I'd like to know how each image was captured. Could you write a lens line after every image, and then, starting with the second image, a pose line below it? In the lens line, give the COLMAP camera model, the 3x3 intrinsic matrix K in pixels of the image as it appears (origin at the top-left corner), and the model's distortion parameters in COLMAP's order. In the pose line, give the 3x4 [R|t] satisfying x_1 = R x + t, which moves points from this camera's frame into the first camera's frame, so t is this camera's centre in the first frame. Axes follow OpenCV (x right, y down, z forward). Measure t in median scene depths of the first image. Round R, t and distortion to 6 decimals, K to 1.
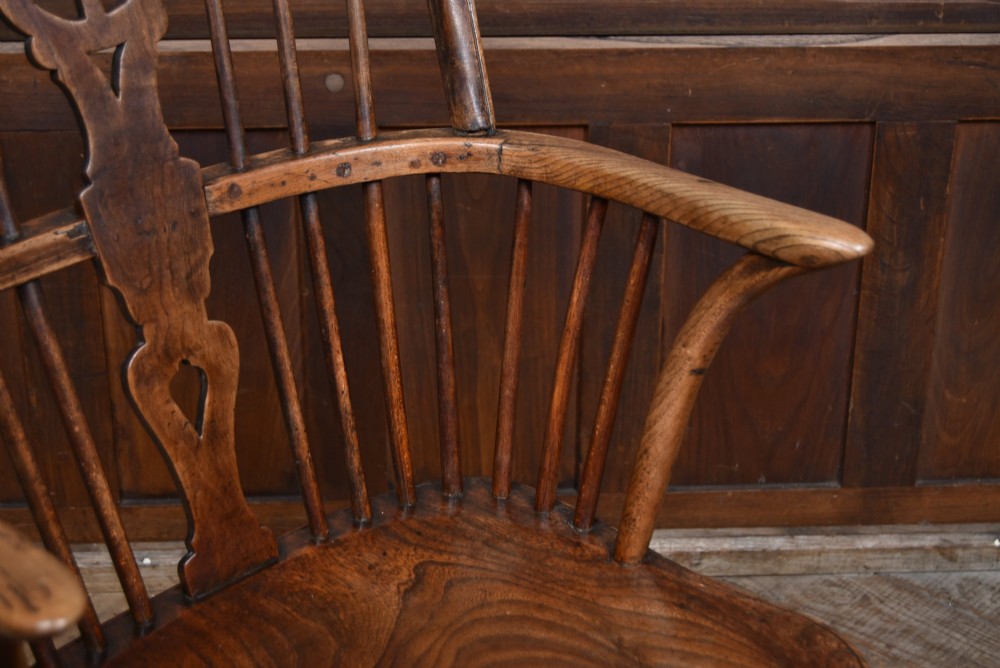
lens RADIAL K [[1821.3, 0, 500.0], [0, 1821.3, 334.0], [0, 0, 1]] dist [0.013612, -0.105258]
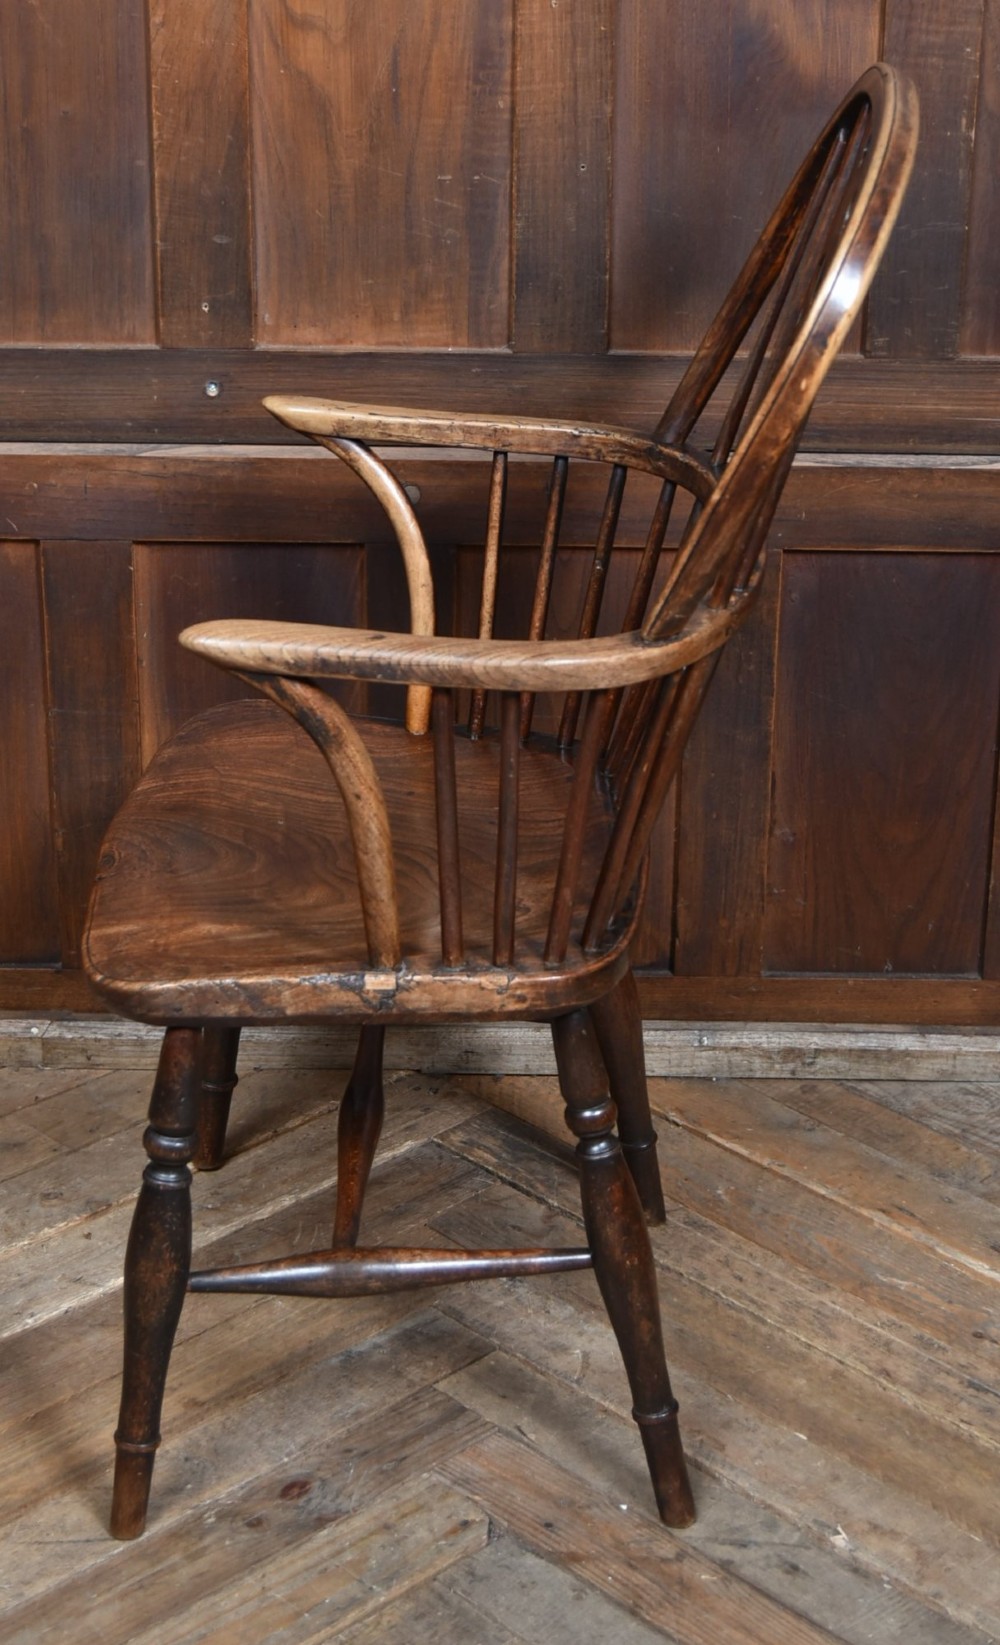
lens RADIAL K [[2998.8, 0, 479.4], [0, 2998.8, 706.6], [0, 0, 1]] dist [-0.003986, -0.030089]
pose [[0.997930, 0.027920, -0.057925, 0.047065], [-0.032139, 0.996797, -0.073238, 0.106740], [0.055695, 0.074948, 0.995631, -0.676398]]
